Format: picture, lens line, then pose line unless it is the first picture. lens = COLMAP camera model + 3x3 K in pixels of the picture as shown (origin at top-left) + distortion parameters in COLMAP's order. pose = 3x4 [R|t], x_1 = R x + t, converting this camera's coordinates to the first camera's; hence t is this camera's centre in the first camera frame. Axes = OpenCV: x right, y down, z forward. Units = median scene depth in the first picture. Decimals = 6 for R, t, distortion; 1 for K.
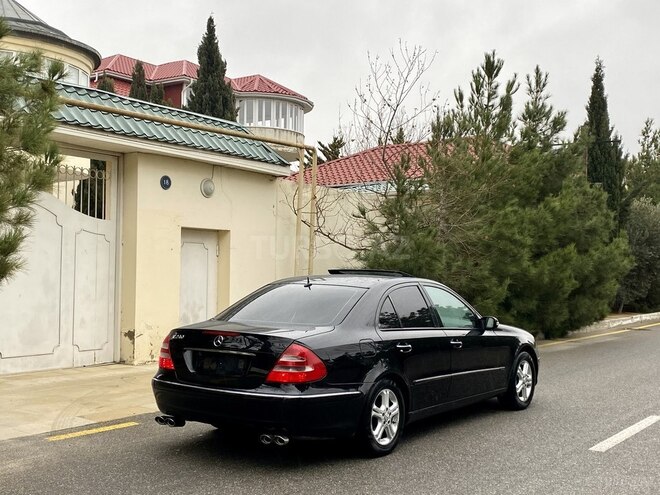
lens RADIAL K [[810.6, 0, 330.0], [0, 810.6, 247.5], [0, 0, 1]] dist [0.148451, -0.415175]
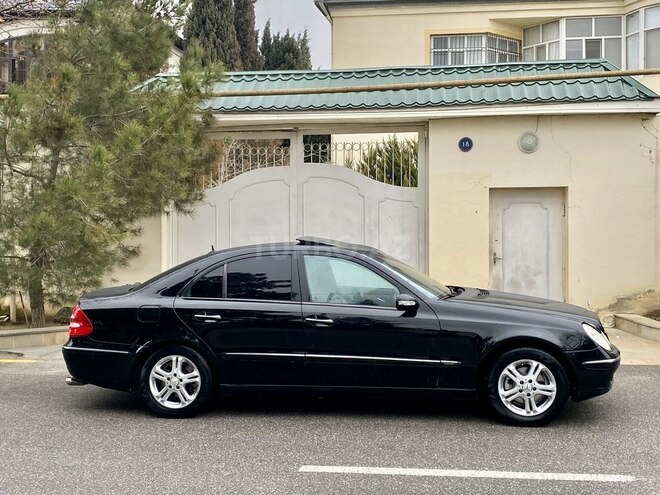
lens RADIAL K [[810.6, 0, 330.0], [0, 810.6, 247.5], [0, 0, 1]] dist [0.148451, -0.415175]
pose [[0.462155, 0.006417, -0.886776, 0.615664], [0.041987, 0.998694, 0.029108, 0.009381], [0.885805, -0.050685, 0.461282, 0.405950]]
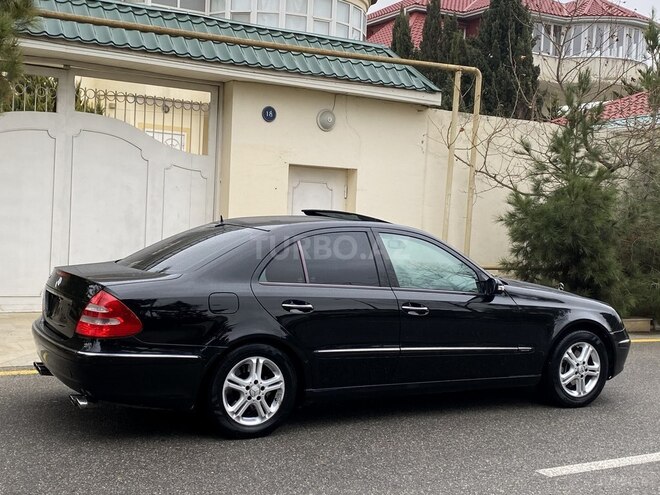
lens RADIAL K [[867.1, 0, 330.0], [0, 867.1, 247.5], [0, 0, 1]] dist [0.109975, -0.092648]
pose [[0.906390, 0.044061, -0.420138, 0.279209], [-0.020546, 0.997967, 0.060334, 0.008530], [0.421942, -0.046053, 0.905452, 0.154335]]
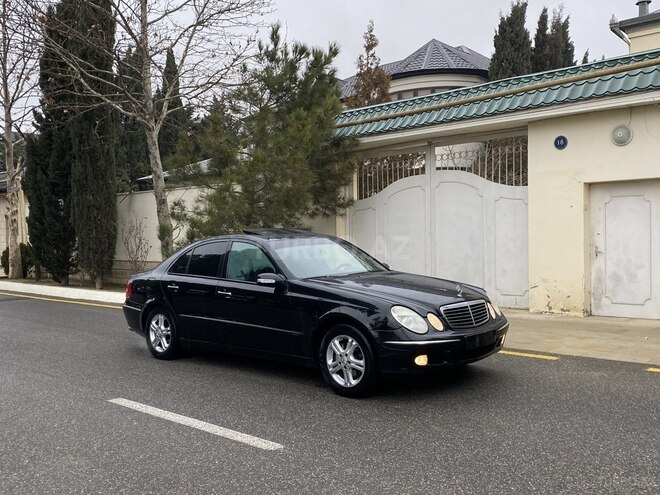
lens RADIAL K [[623.8, 0, 330.0], [0, 623.8, 247.5], [0, 0, 1]] dist [0.153609, -0.384742]
pose [[-0.123222, 0.003554, -0.992373, 0.650179], [0.047405, 0.998873, -0.002309, 0.042367], [0.991246, -0.047328, -0.123252, 0.827284]]
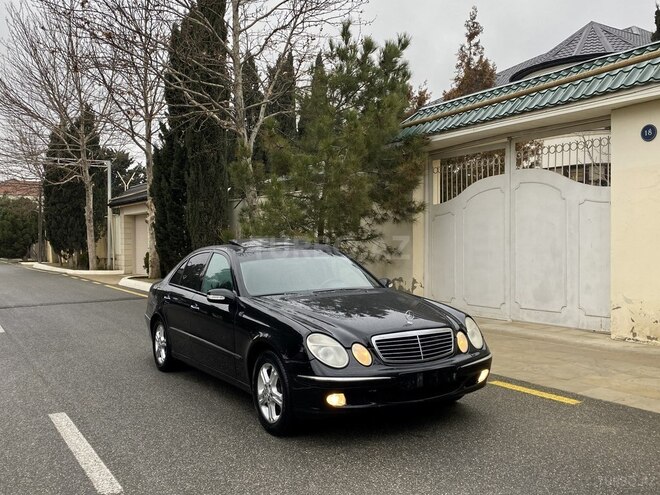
lens RADIAL K [[628.4, 0, 330.0], [0, 628.4, 247.5], [0, 0, 1]] dist [0.083879, -0.168219]
pose [[-0.394704, -0.000869, -0.918808, 0.549974], [0.035122, 0.999254, -0.016033, 0.039118], [0.918137, -0.038598, -0.394379, 0.980863]]
